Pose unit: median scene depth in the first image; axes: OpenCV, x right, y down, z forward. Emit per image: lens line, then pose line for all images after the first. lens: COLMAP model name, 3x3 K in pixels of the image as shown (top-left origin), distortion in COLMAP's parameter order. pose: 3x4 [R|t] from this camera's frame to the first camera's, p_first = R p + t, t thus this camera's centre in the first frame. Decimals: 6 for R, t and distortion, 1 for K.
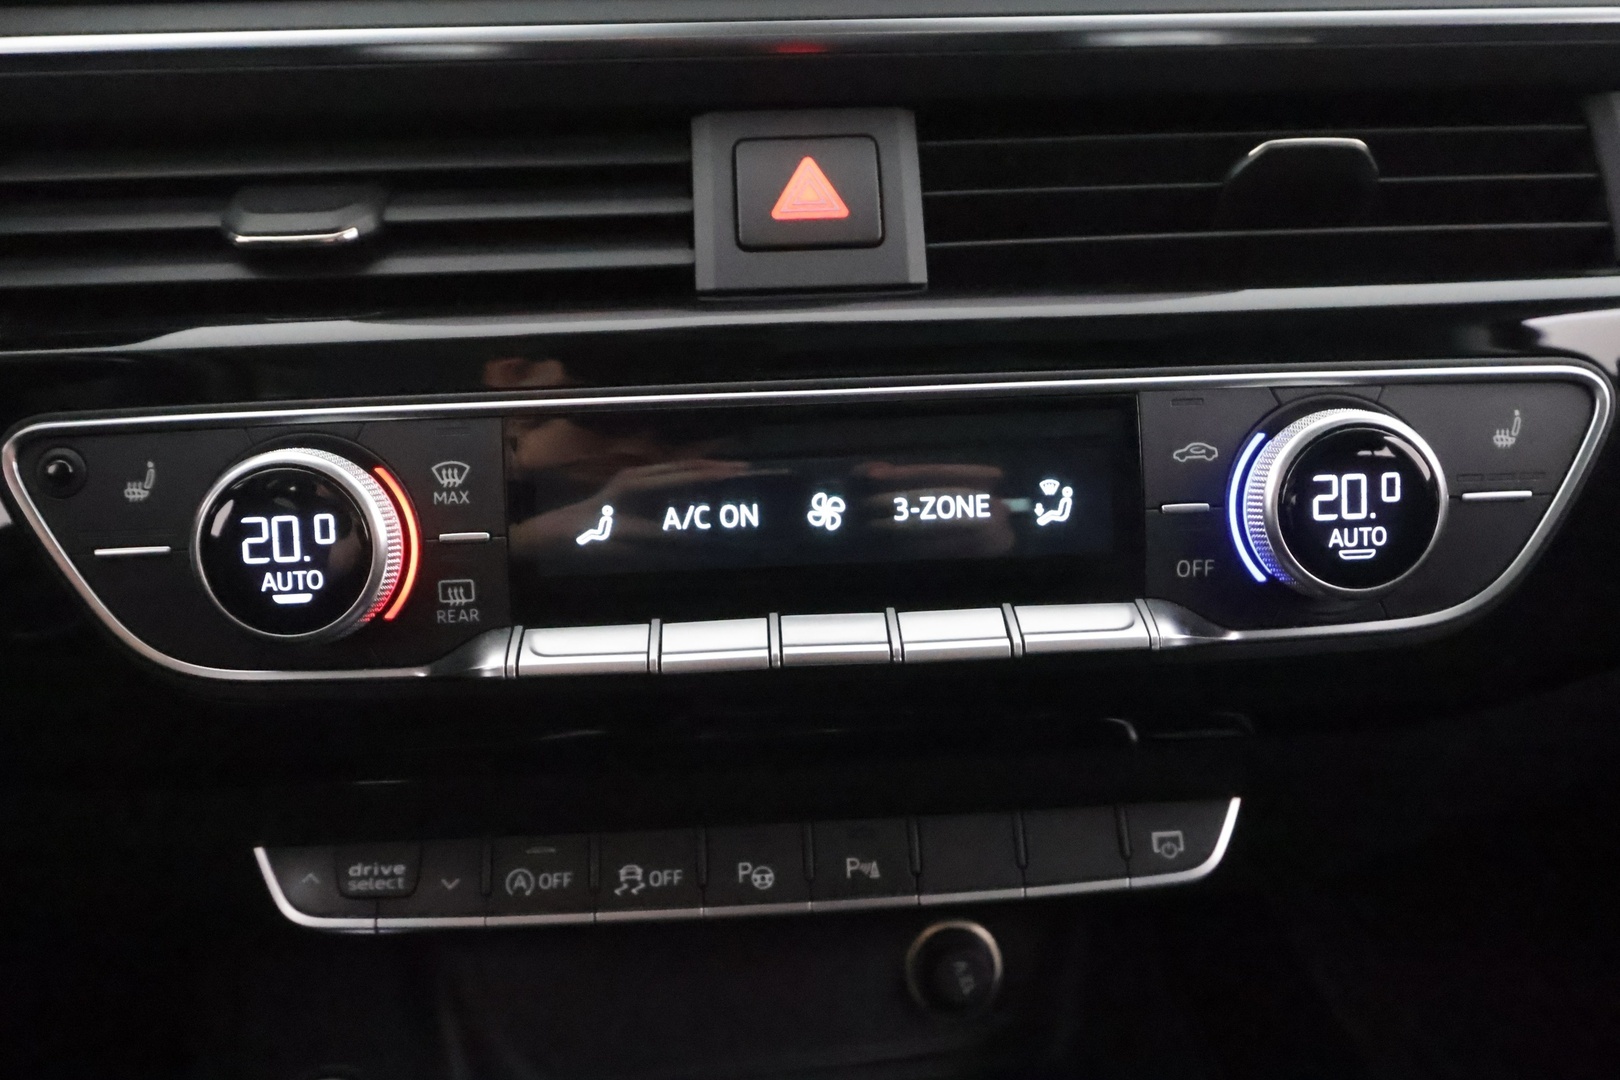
lens RADIAL K [[1287.2, 0, 814.3], [0, 1287.2, 548.6], [0, 0, 1]] dist [-0.000074, 0.006327]
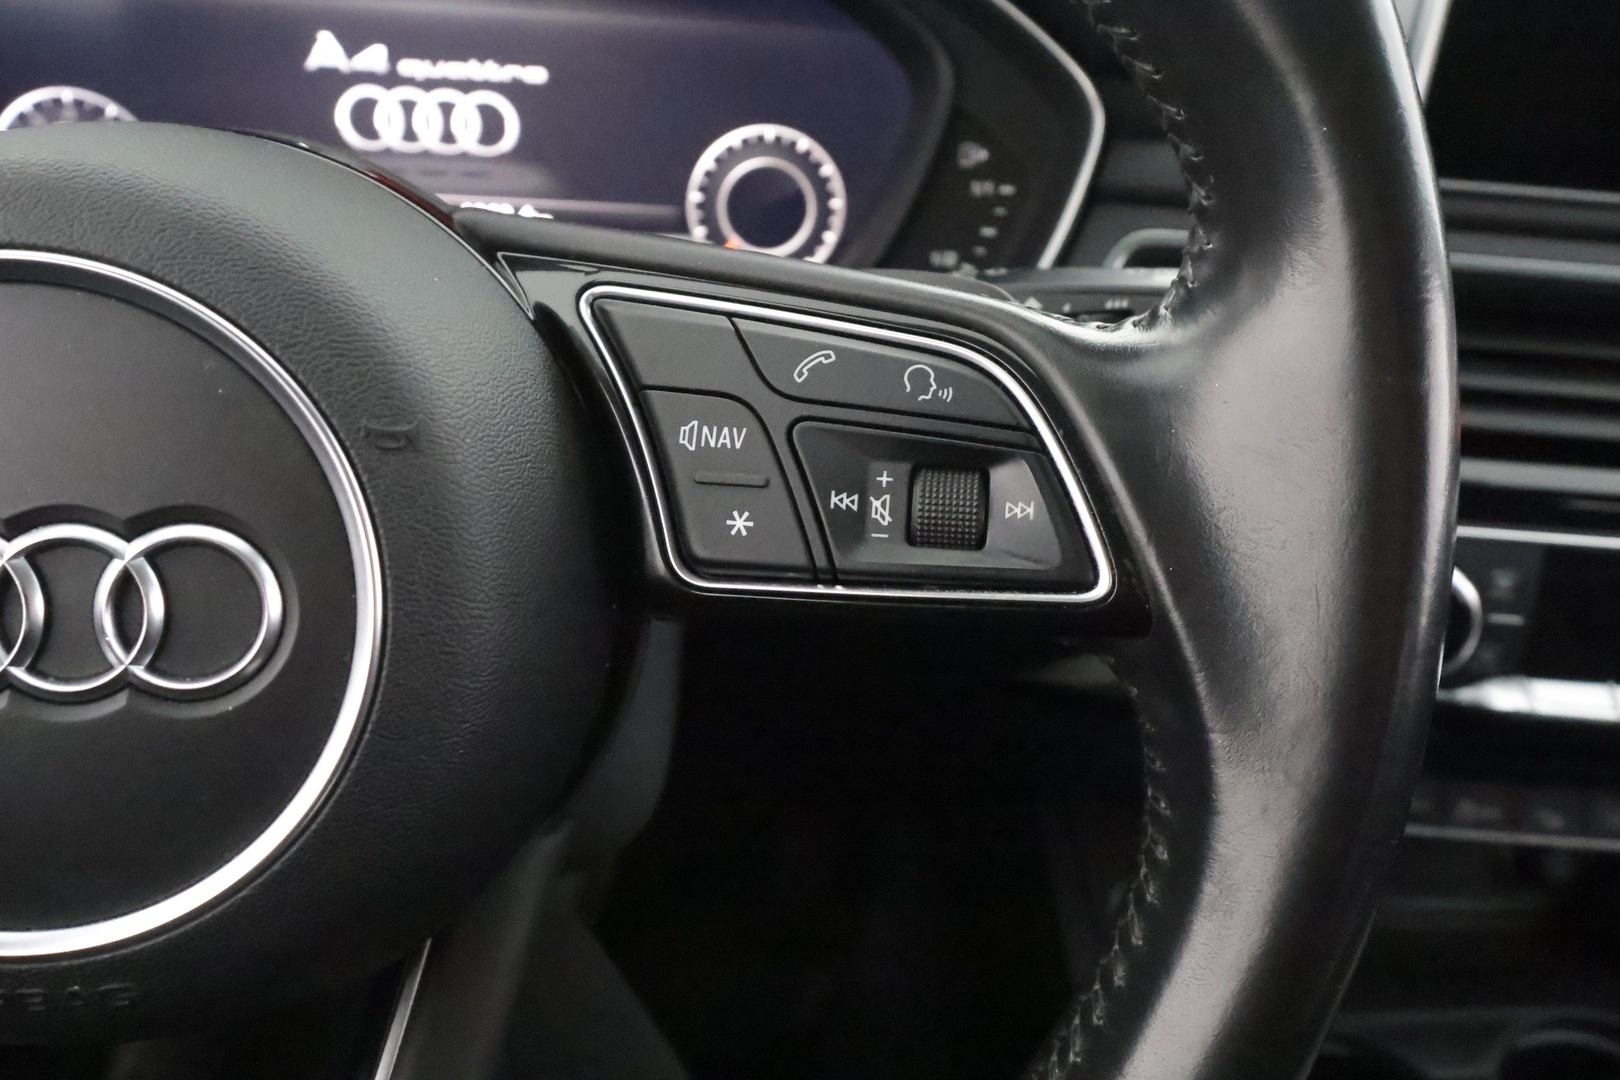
lens RADIAL K [[1287.8, 0, 838.6], [0, 1287.8, 533.6], [0, 0, 1]] dist [0.047124, -0.160462]
pose [[0.992601, 0.120249, -0.016821, -0.975953], [-0.114394, 0.972587, 0.202455, -0.305302], [0.040705, -0.199033, 0.979147, -0.486055]]
